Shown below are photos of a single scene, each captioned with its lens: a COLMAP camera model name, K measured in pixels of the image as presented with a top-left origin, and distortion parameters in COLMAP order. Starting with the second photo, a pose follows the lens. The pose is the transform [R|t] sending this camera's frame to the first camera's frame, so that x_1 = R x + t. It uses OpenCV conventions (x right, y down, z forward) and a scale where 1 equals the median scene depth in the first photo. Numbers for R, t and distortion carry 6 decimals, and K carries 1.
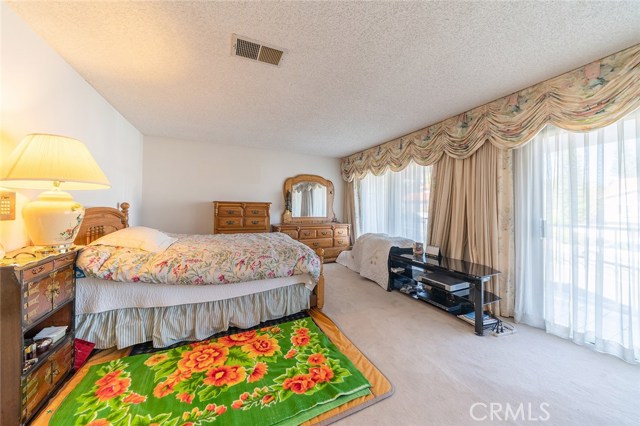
lens RADIAL K [[214.6, 0, 317.5], [0, 214.6, 208.8], [0, 0, 1]] dist [-0.004054, -0.000032]
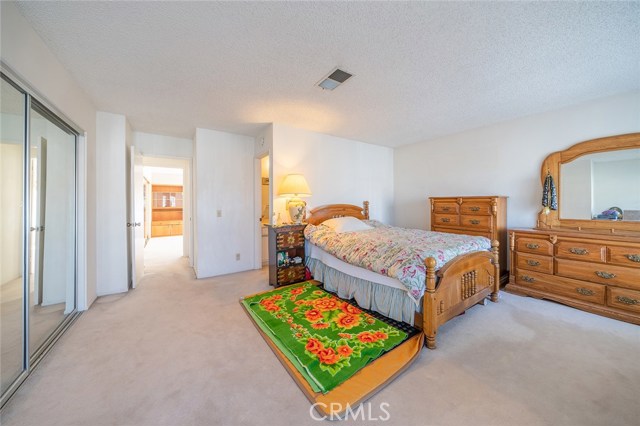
lens RADIAL K [[214.6, 0, 308.6], [0, 214.6, 204.6], [0, 0, 1]] dist [-0.004054, -0.000032]
pose [[0.177129, -0.005441, -0.984173, 0.852944], [0.004556, 0.999979, -0.004708, 0.000638], [0.984177, -0.003650, 0.177150, 0.558898]]
